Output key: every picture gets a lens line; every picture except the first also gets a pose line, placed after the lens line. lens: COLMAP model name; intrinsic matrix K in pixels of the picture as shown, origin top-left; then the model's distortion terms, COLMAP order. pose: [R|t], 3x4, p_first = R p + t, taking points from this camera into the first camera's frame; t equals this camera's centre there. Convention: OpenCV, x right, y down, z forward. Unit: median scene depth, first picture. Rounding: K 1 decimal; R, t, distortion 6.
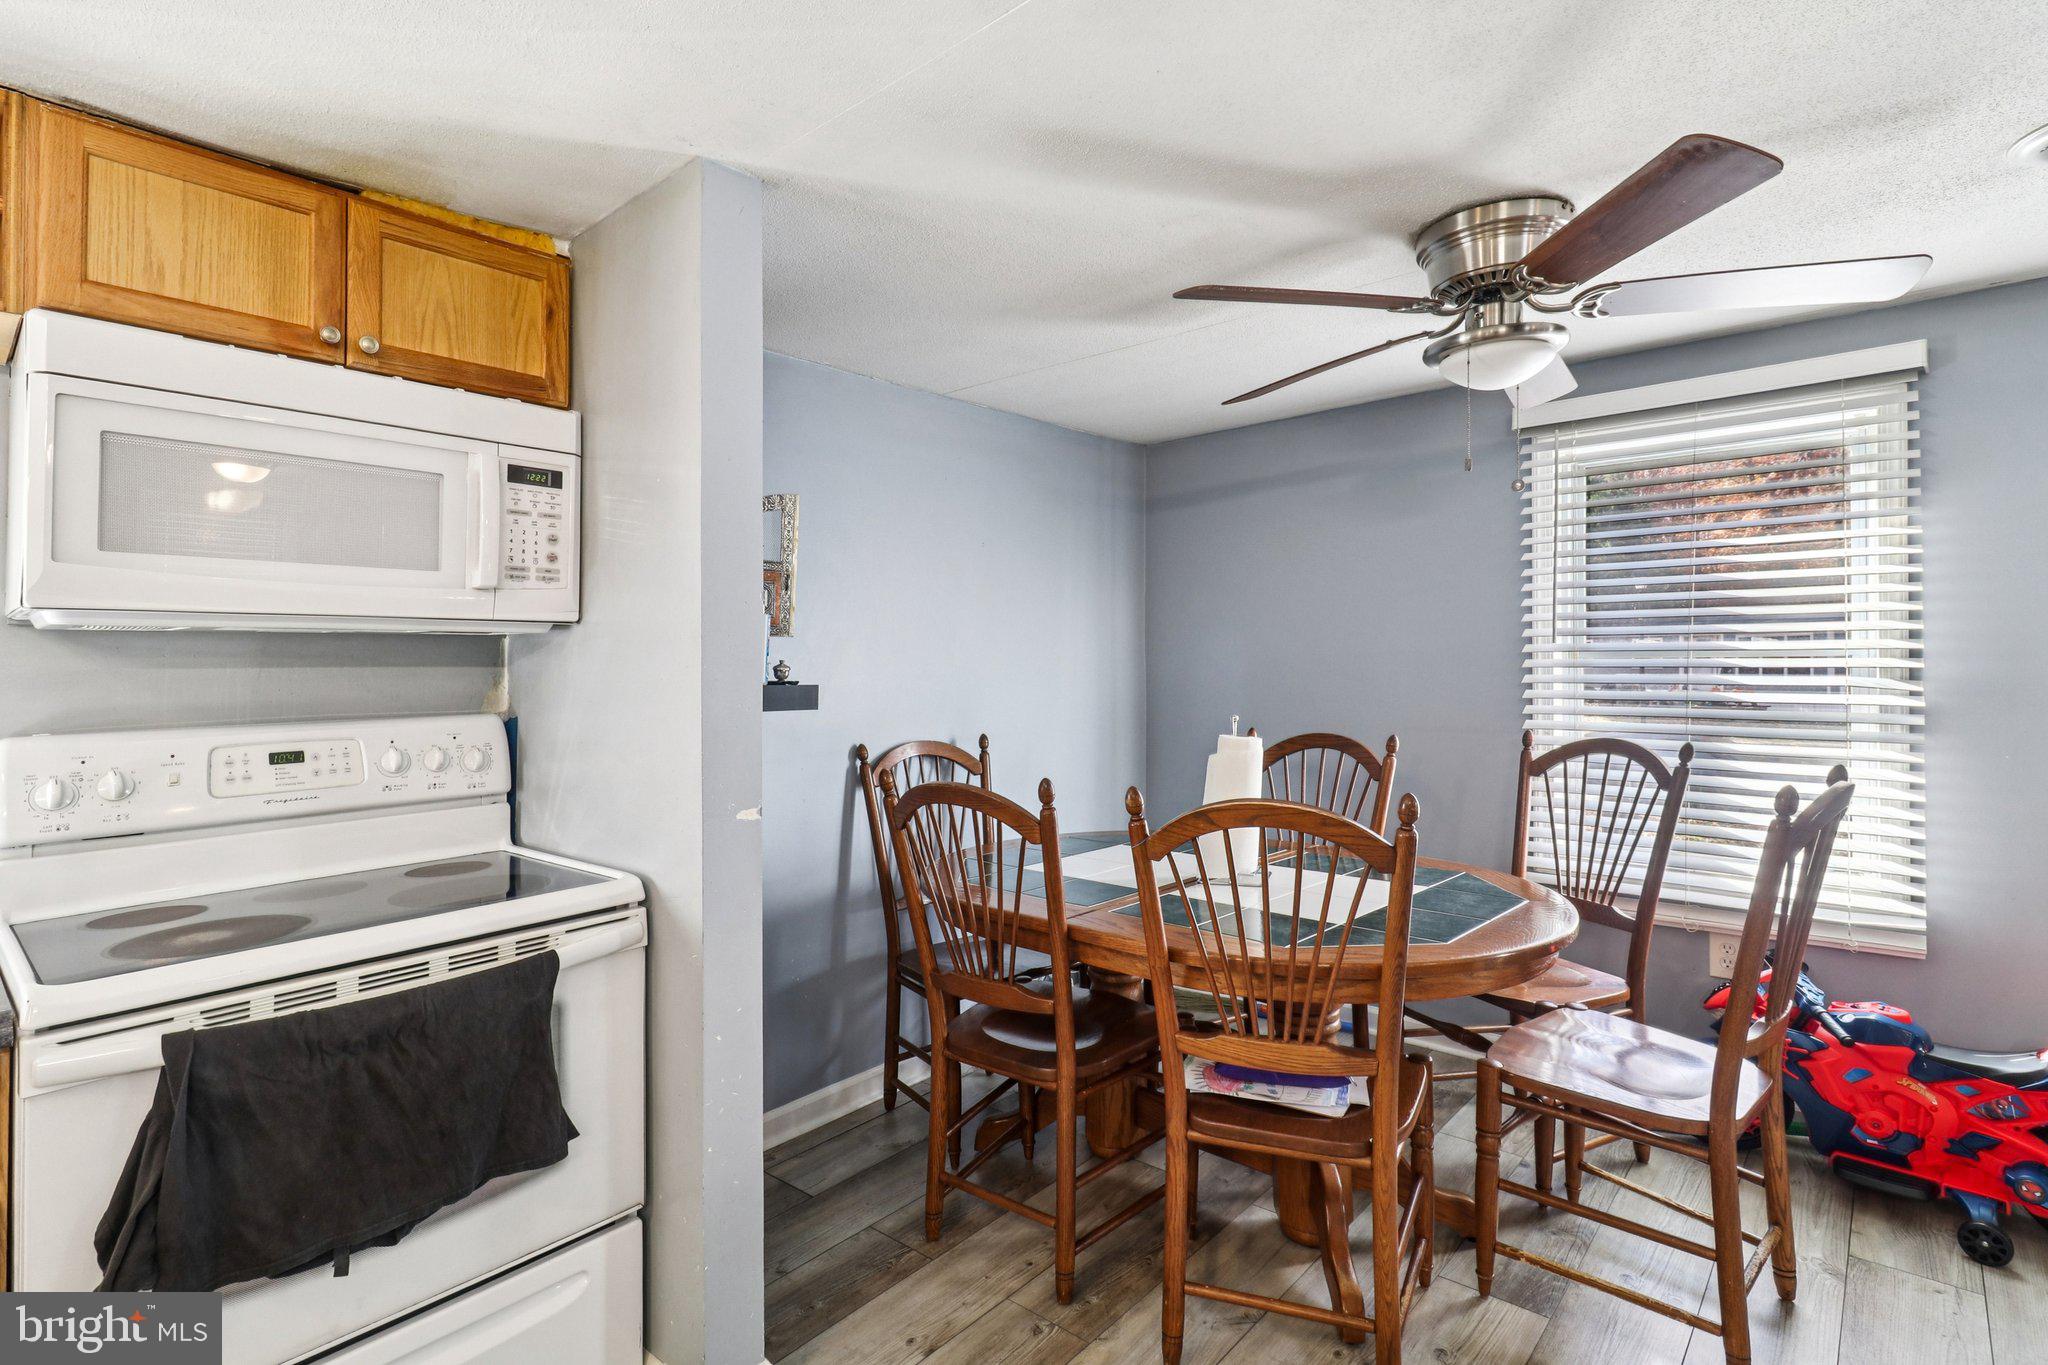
lens RADIAL K [[964.7, 0, 1024.5], [0, 964.7, 672.4], [0, 0, 1]] dist [0.017899, -0.012866]
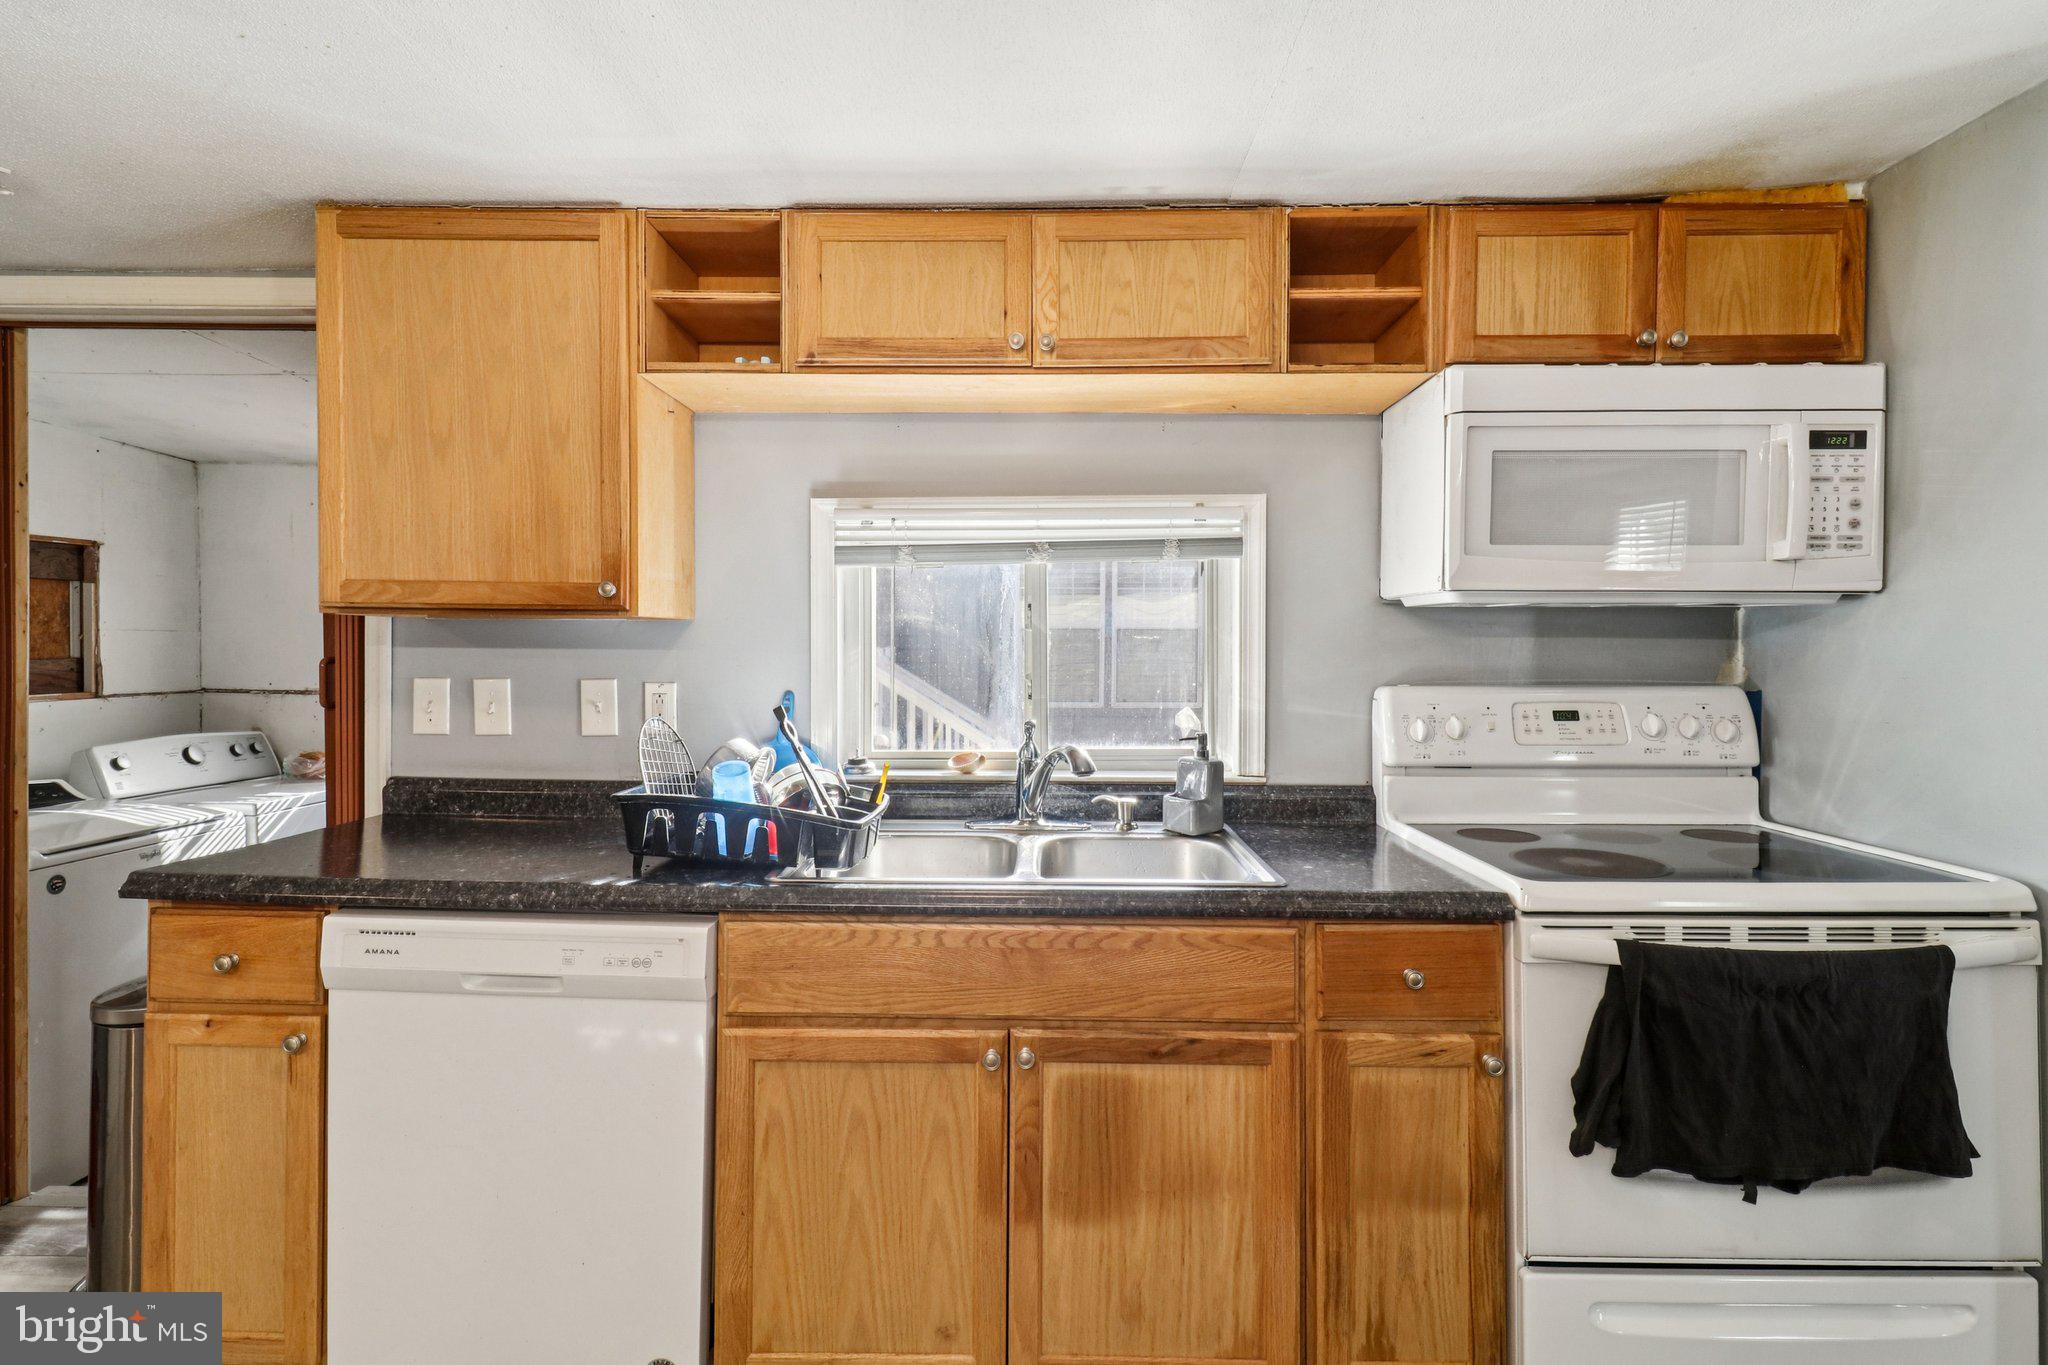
lens RADIAL K [[964.7, 0, 1019.4], [0, 964.7, 647.8], [0, 0, 1]] dist [0.017899, -0.012866]
pose [[0.648762, 0.020954, -0.760703, -0.299879], [-0.021317, 0.999729, 0.009358, 0.009741], [0.760693, 0.010145, 0.649033, -0.230094]]
